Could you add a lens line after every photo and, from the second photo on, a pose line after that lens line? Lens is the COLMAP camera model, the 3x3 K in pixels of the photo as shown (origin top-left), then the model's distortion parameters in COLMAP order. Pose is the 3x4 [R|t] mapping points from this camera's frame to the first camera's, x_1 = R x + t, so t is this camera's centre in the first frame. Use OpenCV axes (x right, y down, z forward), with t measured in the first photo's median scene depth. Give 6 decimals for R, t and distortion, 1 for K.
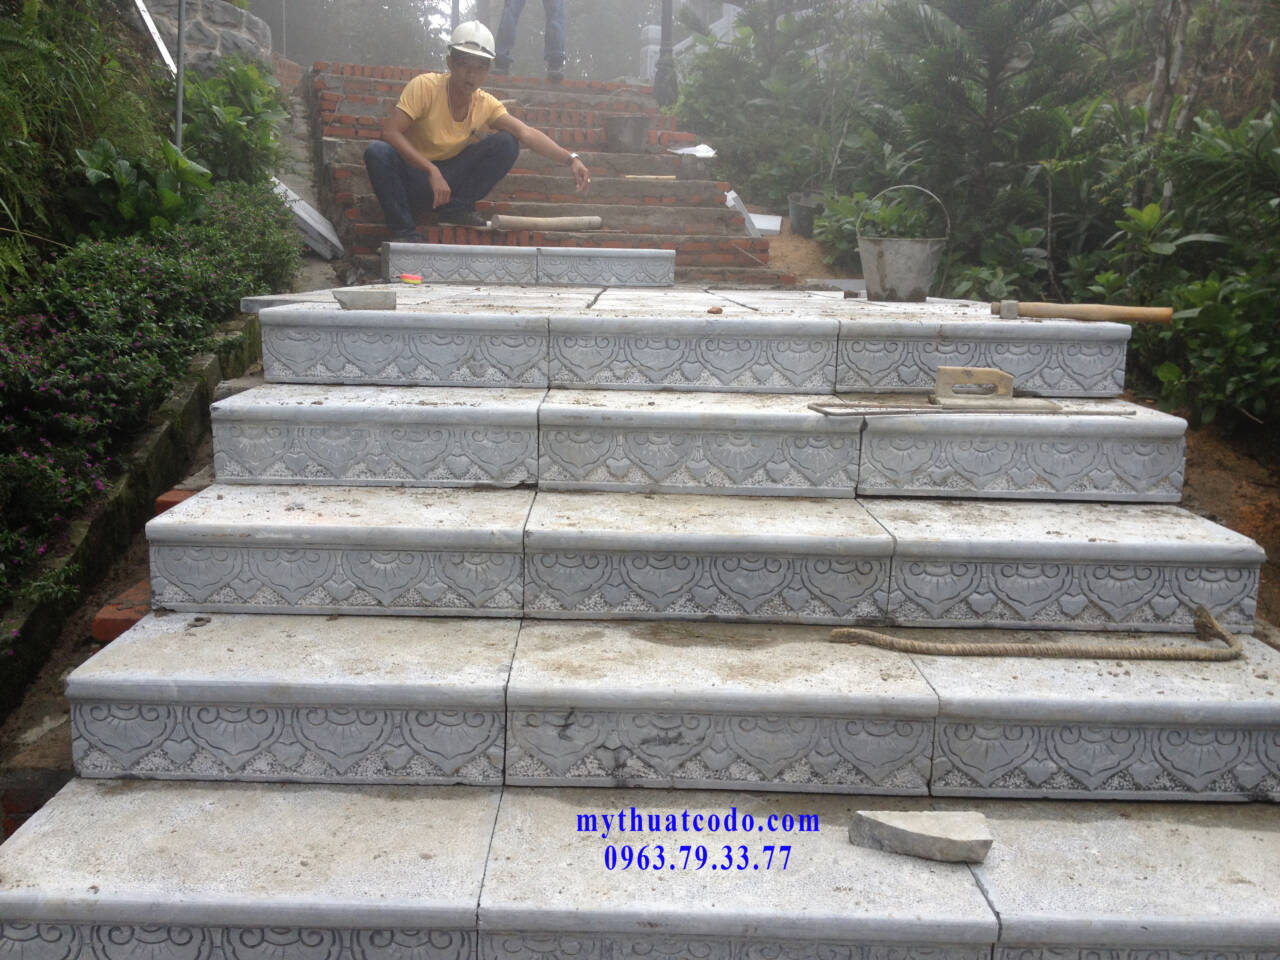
lens RADIAL K [[1297.4, 0, 608.6], [0, 1297.4, 537.0], [0, 0, 1]] dist [0.018324, 0.000000]
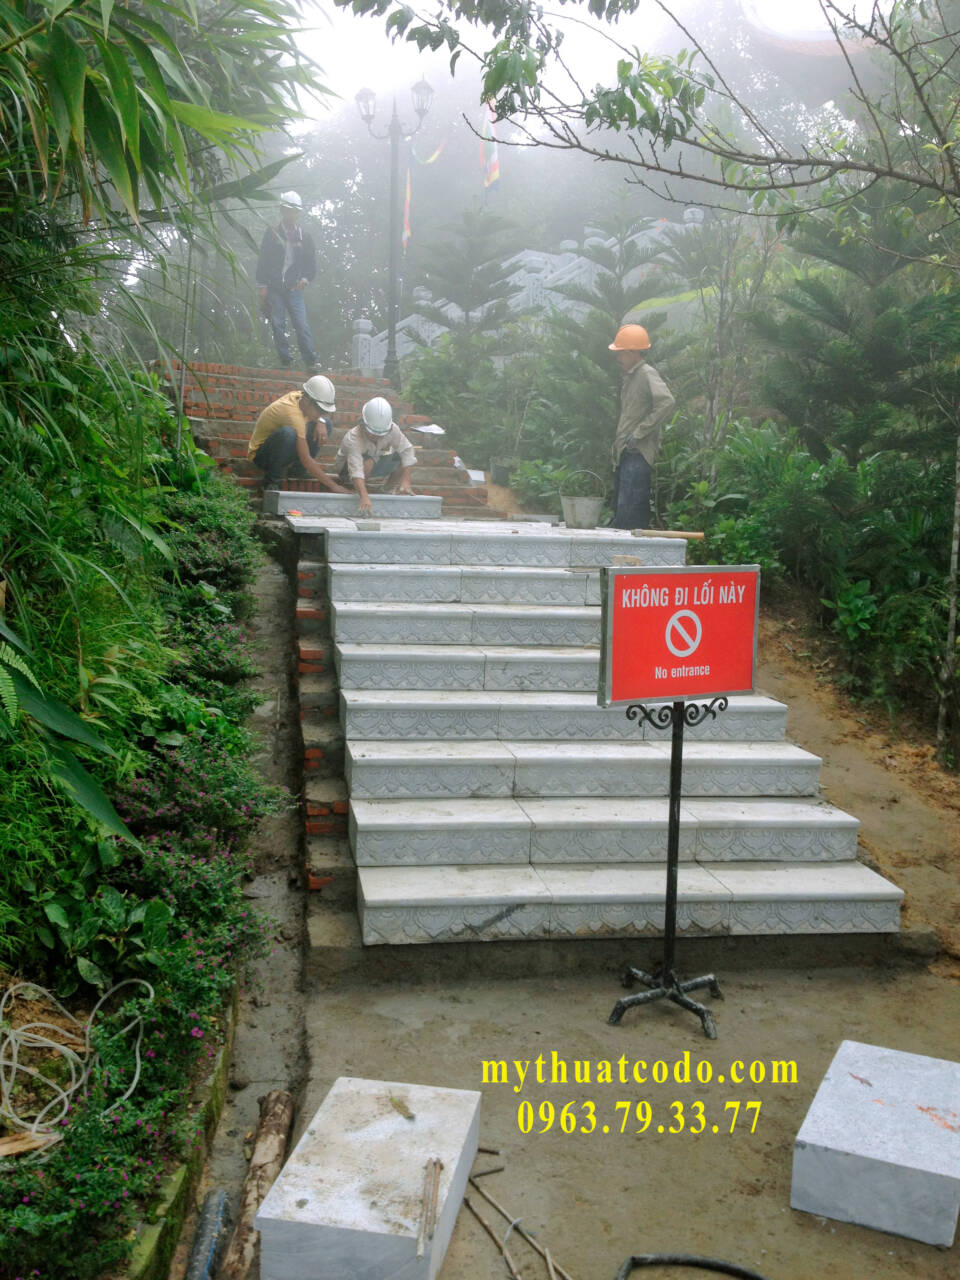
lens RADIAL K [[1297.4, 0, 480.5], [0, 1297.4, 639.6], [0, 0, 1]] dist [0.018324, 0.000000]
pose [[0.982743, -0.007265, 0.184831, -0.281047], [0.024191, 0.995695, -0.089483, 0.151418], [-0.183386, 0.092410, 0.978688, -0.843154]]
